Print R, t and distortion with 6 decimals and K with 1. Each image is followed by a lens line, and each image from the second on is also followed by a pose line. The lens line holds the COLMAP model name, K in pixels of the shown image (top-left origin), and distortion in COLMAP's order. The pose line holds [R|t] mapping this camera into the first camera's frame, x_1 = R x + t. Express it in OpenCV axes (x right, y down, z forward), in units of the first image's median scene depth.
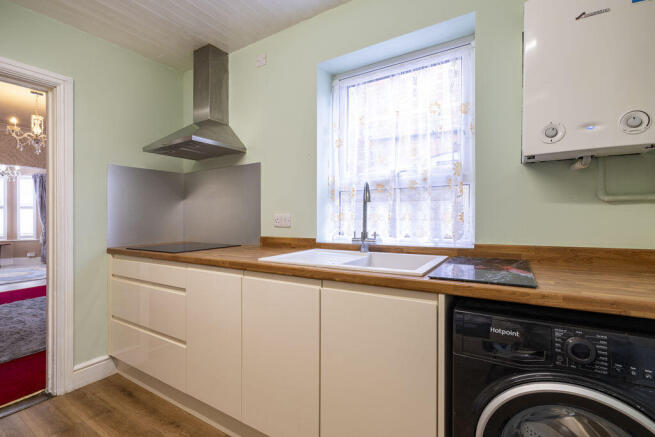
lens RADIAL K [[302.3, 0, 325.1], [0, 302.3, 217.4], [0, 0, 1]] dist [-0.004793, 0.002474]
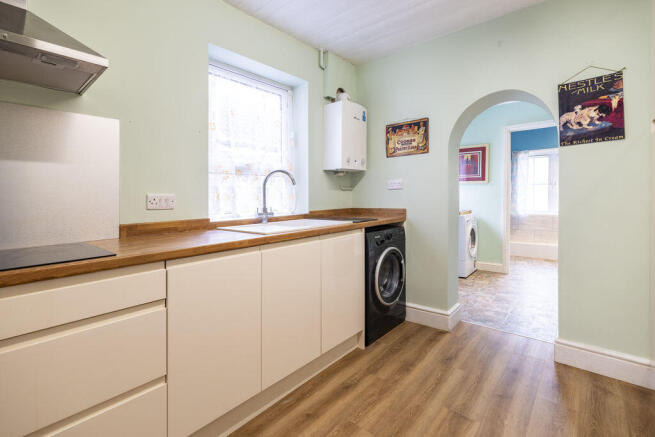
lens RADIAL K [[302.3, 0, 322.4], [0, 302.3, 200.0], [0, 0, 1]] dist [-0.004793, 0.002474]
pose [[0.154527, -0.003669, 0.987982, -1.105136], [0.019054, 0.999818, 0.000732, 0.018260], [-0.987805, 0.018712, 0.154569, 0.556869]]
